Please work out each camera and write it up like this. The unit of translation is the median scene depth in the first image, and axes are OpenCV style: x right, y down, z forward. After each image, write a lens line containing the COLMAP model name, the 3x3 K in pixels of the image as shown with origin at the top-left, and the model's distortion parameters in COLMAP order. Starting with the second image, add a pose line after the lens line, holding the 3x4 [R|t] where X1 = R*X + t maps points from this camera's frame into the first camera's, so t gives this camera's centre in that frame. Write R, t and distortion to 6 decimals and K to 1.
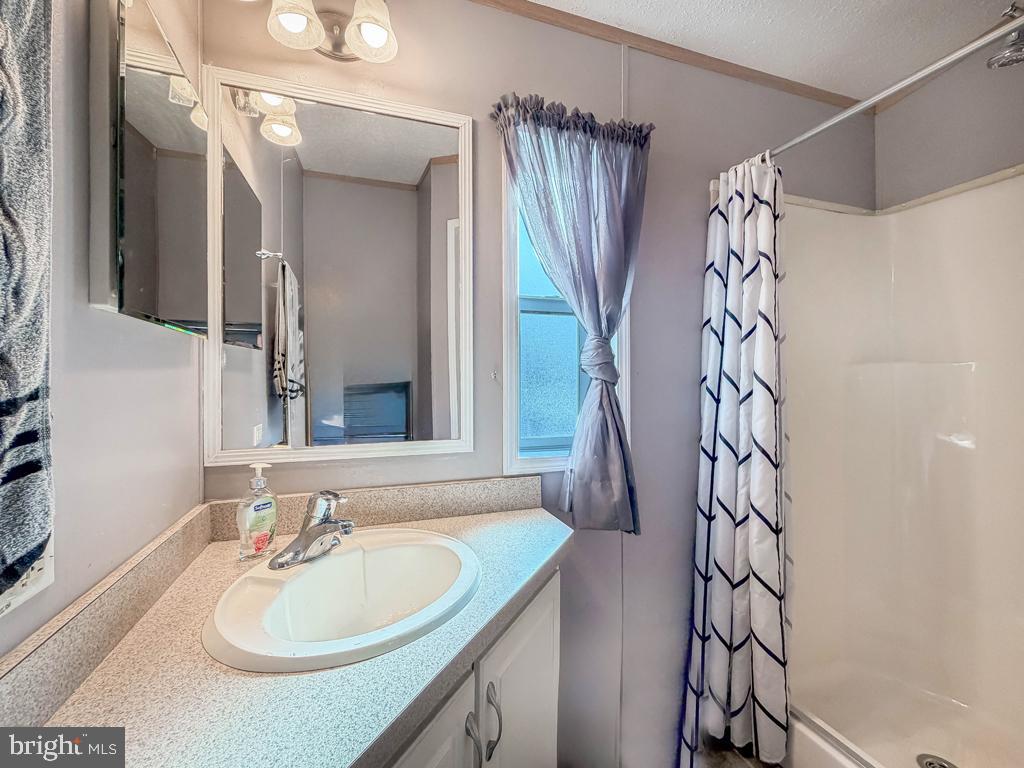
lens RADIAL K [[421.5, 0, 511.1], [0, 421.5, 374.2], [0, 0, 1]] dist [0.001945, 0.000146]
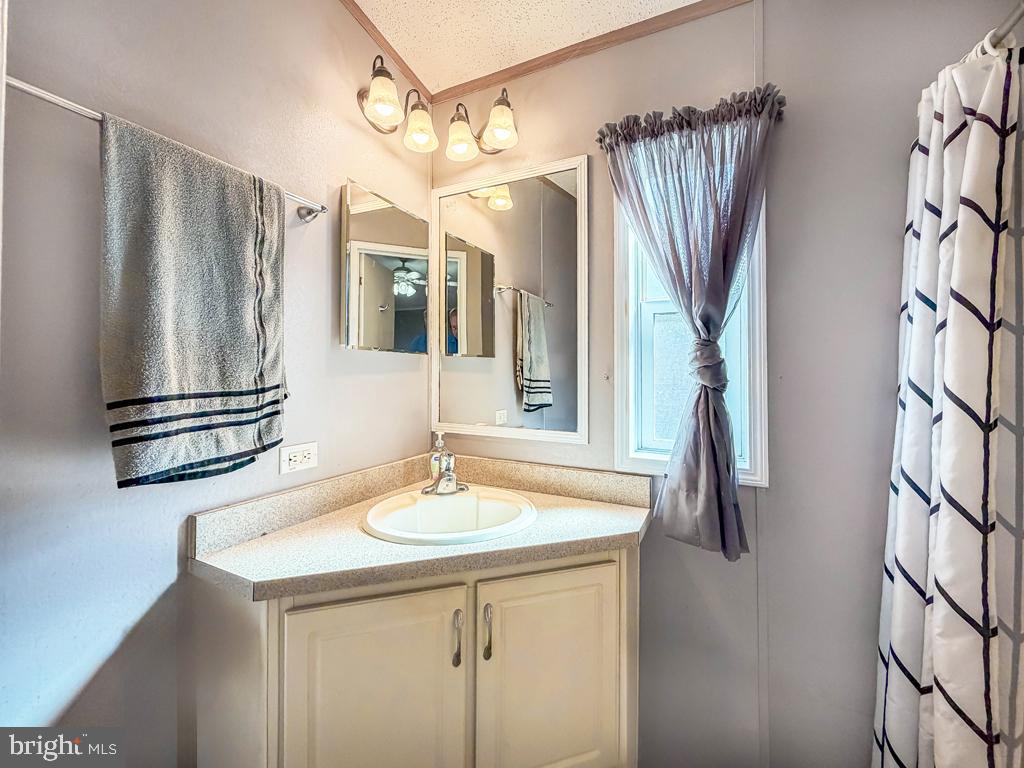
lens RADIAL K [[416.6, 0, 504.6], [0, 416.6, 366.2], [0, 0, 1]] dist [0.000149, -0.000197]
pose [[0.706783, -0.007331, -0.707392, 0.562612], [-0.001117, 0.999933, -0.011479, -0.016631], [0.707429, 0.008904, 0.706728, 0.040372]]
